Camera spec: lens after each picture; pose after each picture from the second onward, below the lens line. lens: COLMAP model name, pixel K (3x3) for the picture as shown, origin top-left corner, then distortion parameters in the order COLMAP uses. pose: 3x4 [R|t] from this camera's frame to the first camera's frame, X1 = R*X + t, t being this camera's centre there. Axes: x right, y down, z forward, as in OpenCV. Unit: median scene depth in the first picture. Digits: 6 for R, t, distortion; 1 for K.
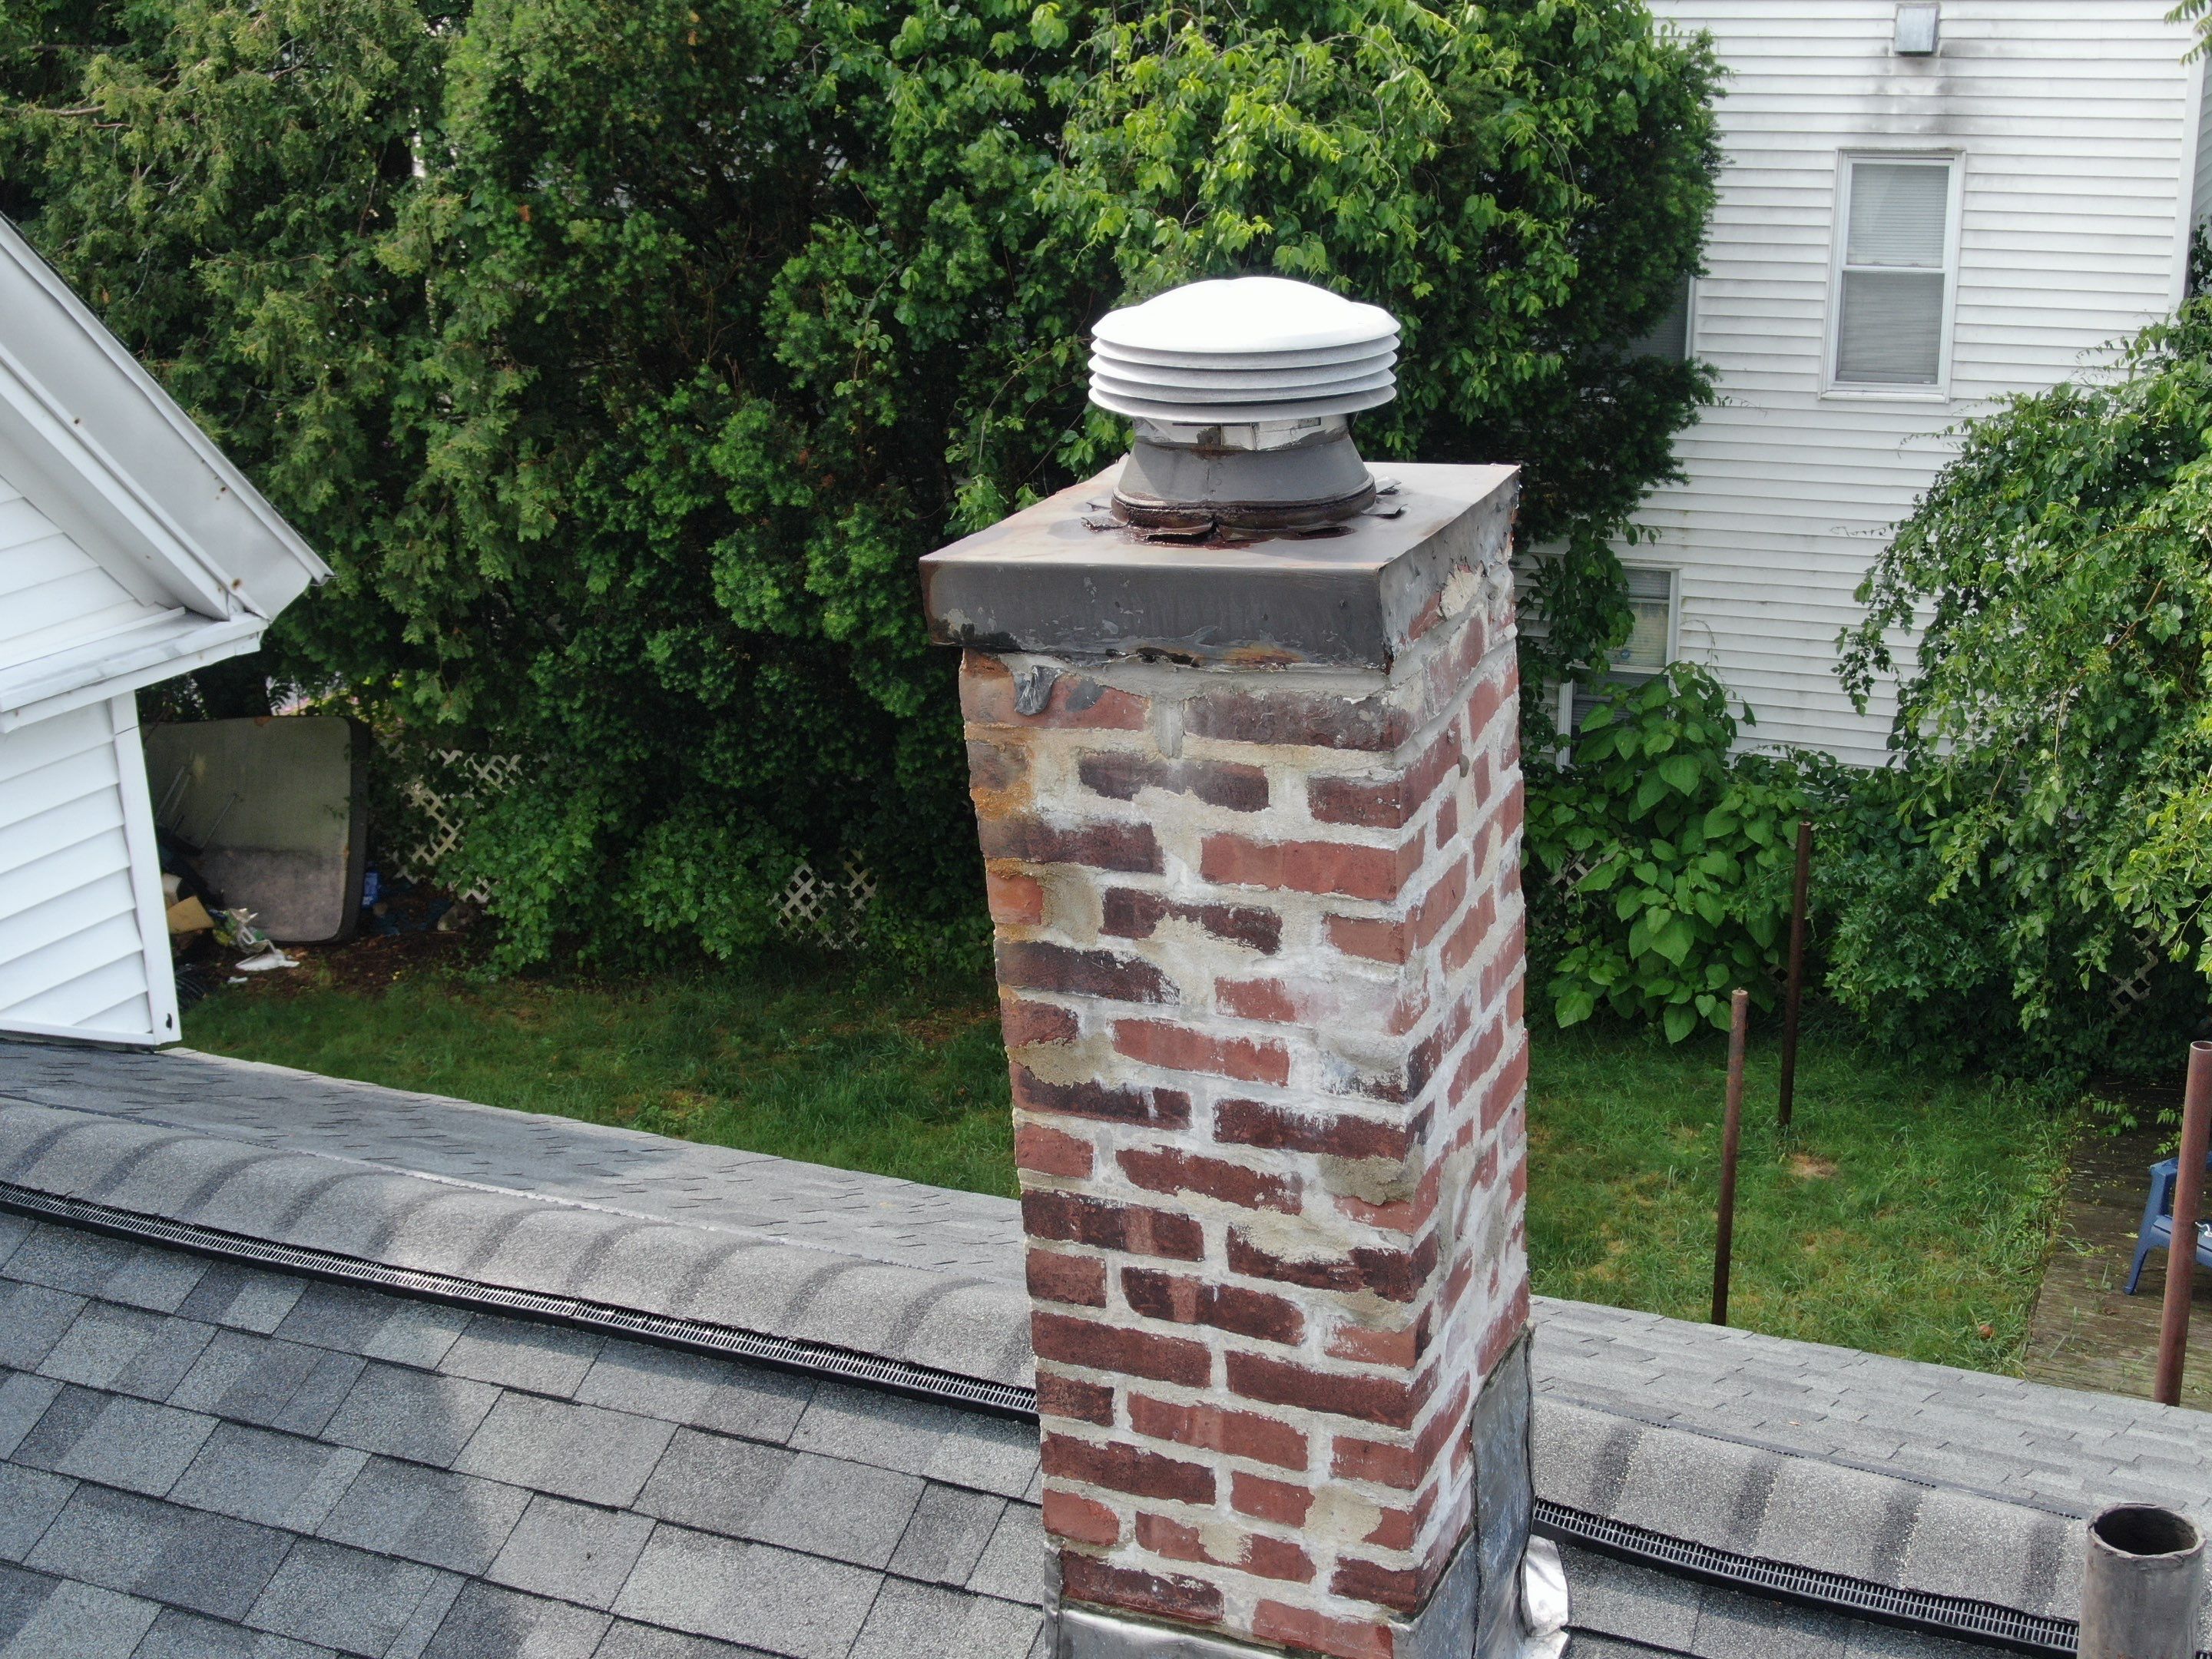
lens RADIAL K [[3048.6, 0, 1047.1], [0, 3048.6, 867.4], [0, 0, 1]] dist [-0.009133, 0.000000]
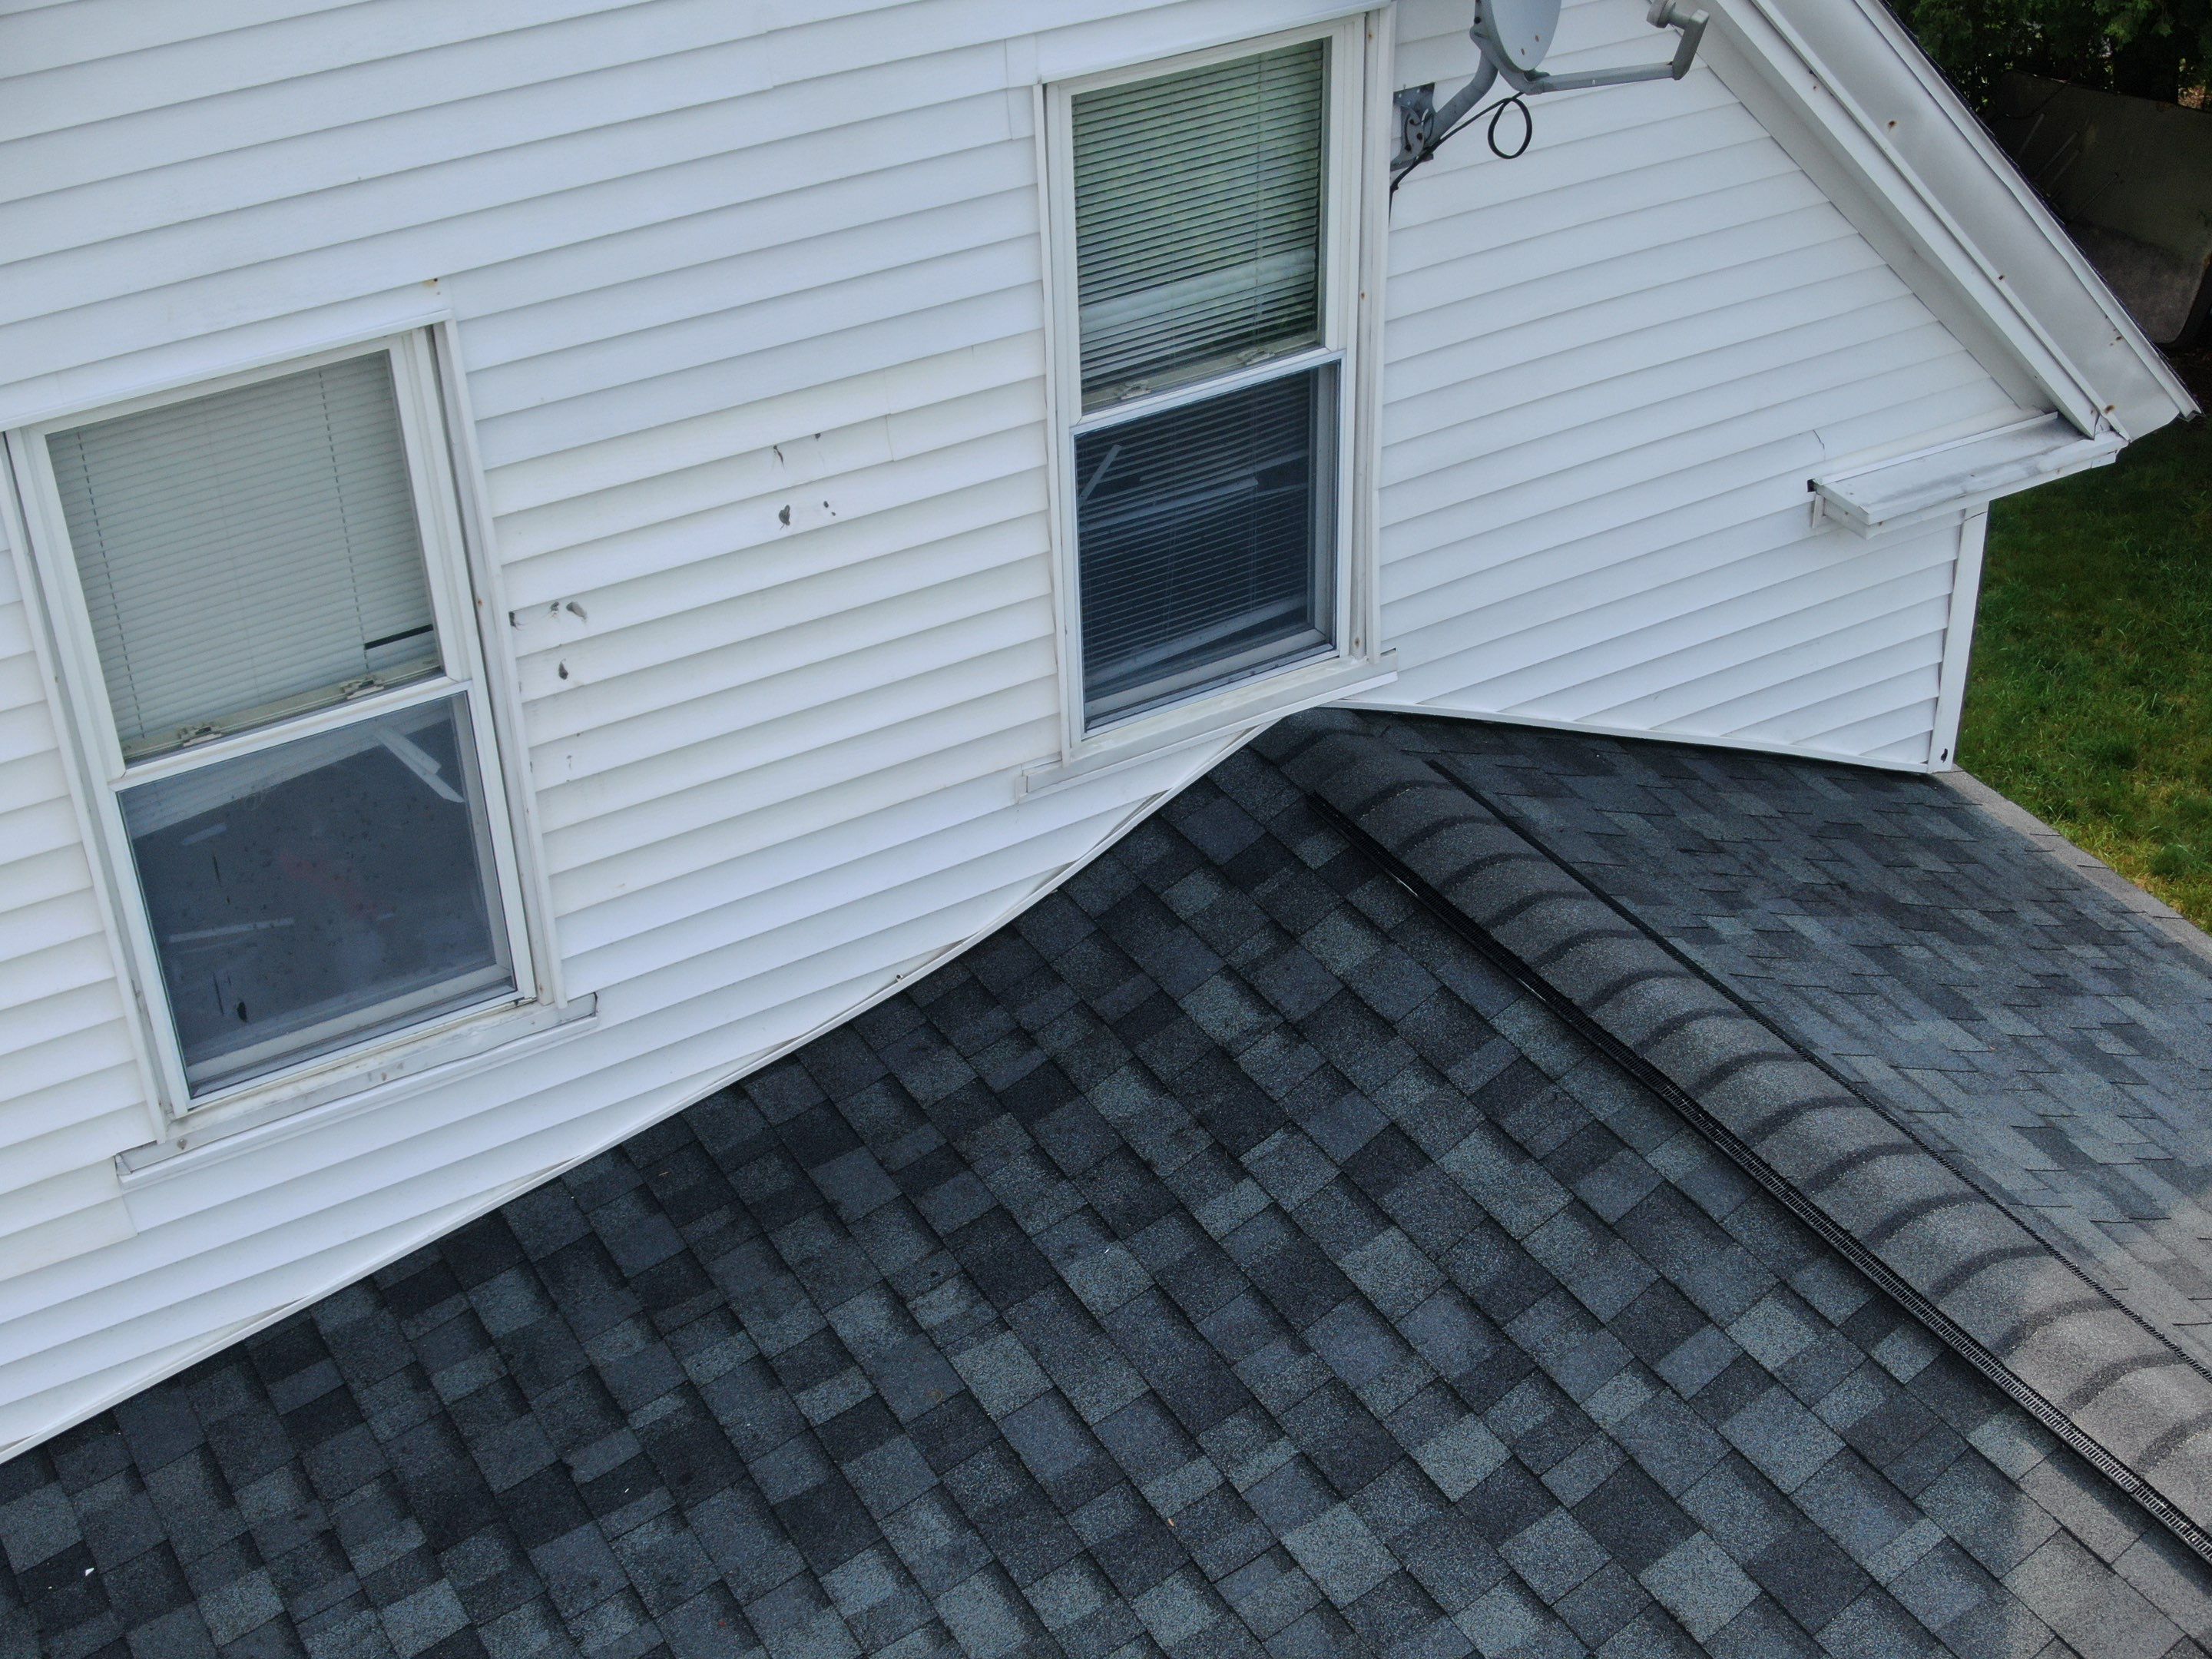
lens RADIAL K [[2902.2, 0, 1101.8], [0, 2902.2, 821.7], [0, 0, 1]] dist [-0.015535, 0.000000]
pose [[0.814634, 0.322102, -0.482308, -0.005314], [-0.172097, 0.928396, 0.329338, -0.100814], [0.553853, -0.185287, 0.811736, -0.029216]]
